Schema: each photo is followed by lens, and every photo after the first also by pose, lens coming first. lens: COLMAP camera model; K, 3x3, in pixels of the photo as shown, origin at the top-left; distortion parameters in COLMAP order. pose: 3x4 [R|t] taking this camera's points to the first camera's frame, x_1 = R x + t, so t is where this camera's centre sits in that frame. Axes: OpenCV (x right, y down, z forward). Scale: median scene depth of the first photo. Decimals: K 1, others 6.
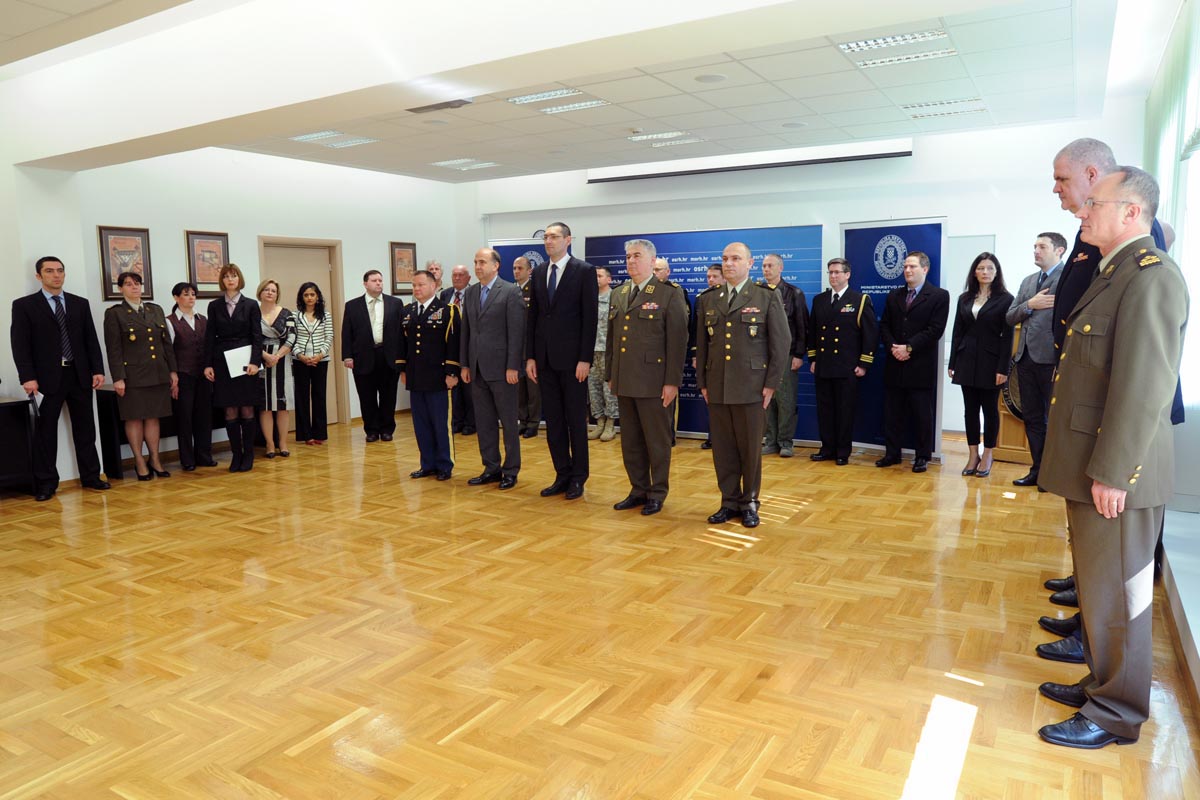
lens RADIAL K [[837.0, 0, 560.0], [0, 837.0, 399.1], [0, 0, 1]] dist [-0.050374, 0.005179]
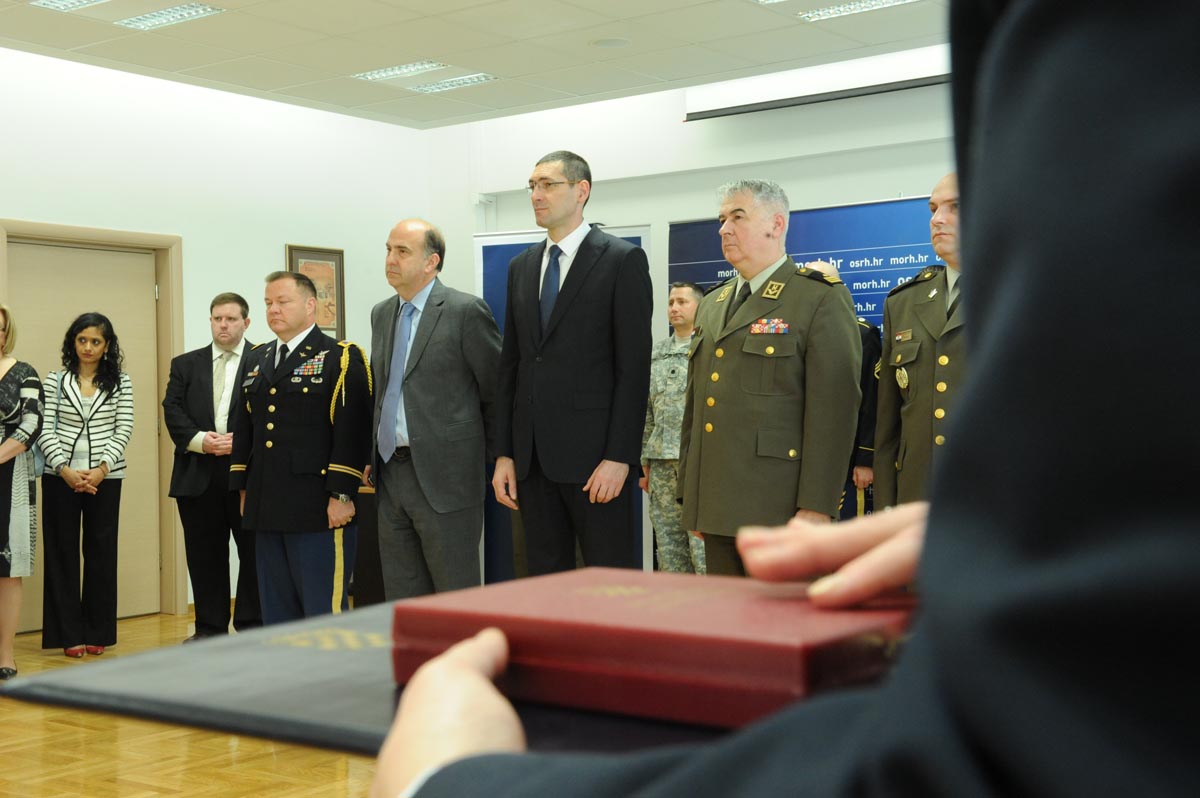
lens RADIAL K [[1517.6, 0, 596.9], [0, 1517.6, 442.4], [0, 0, 1]] dist [0.107227, 0.007822]
pose [[0.997676, 0.002370, -0.068089, 0.062610], [-0.008770, 0.995548, -0.093845, 0.017602], [0.067564, 0.094224, 0.993256, 0.186549]]
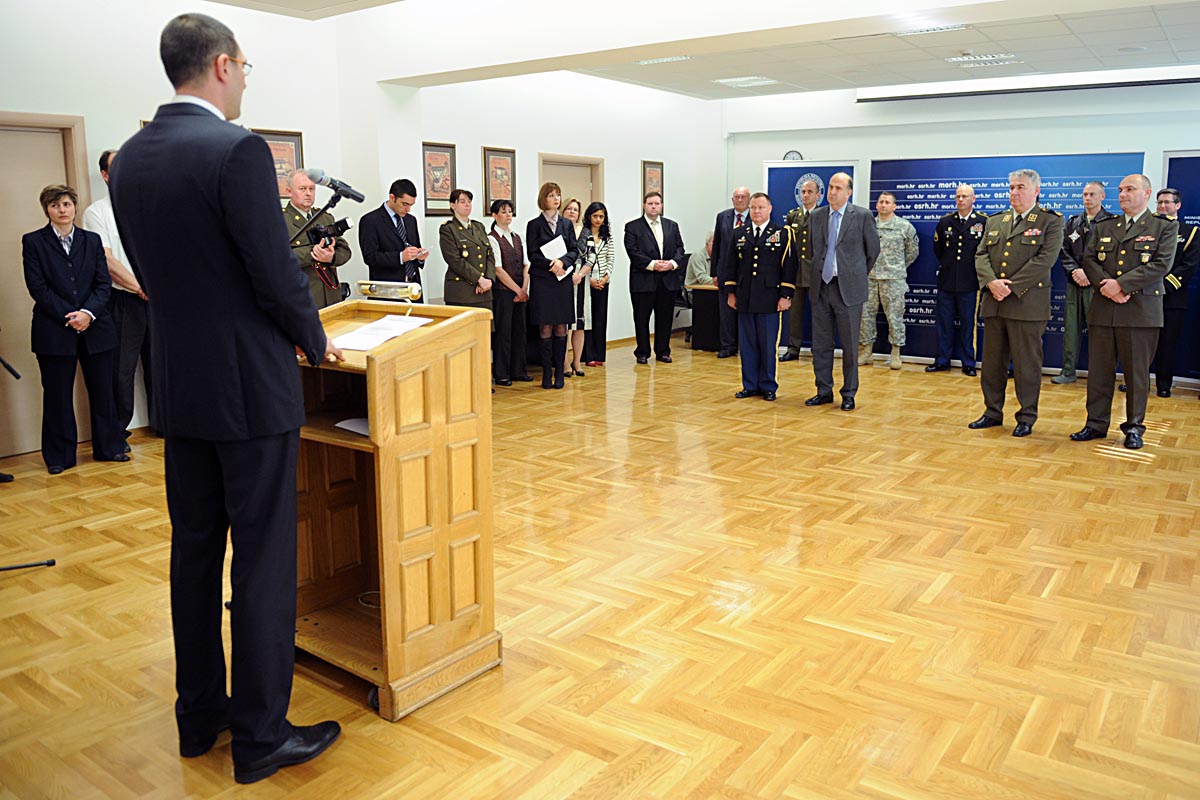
lens RADIAL K [[920.2, 0, 600.0], [0, 920.2, 400.0], [0, 0, 1]] dist [-0.034046, -0.000208]
pose [[0.998243, 0.026315, -0.053091, -0.289750], [-0.022402, 0.997080, 0.073006, 0.019076], [0.054857, -0.071688, 0.995917, -0.133534]]
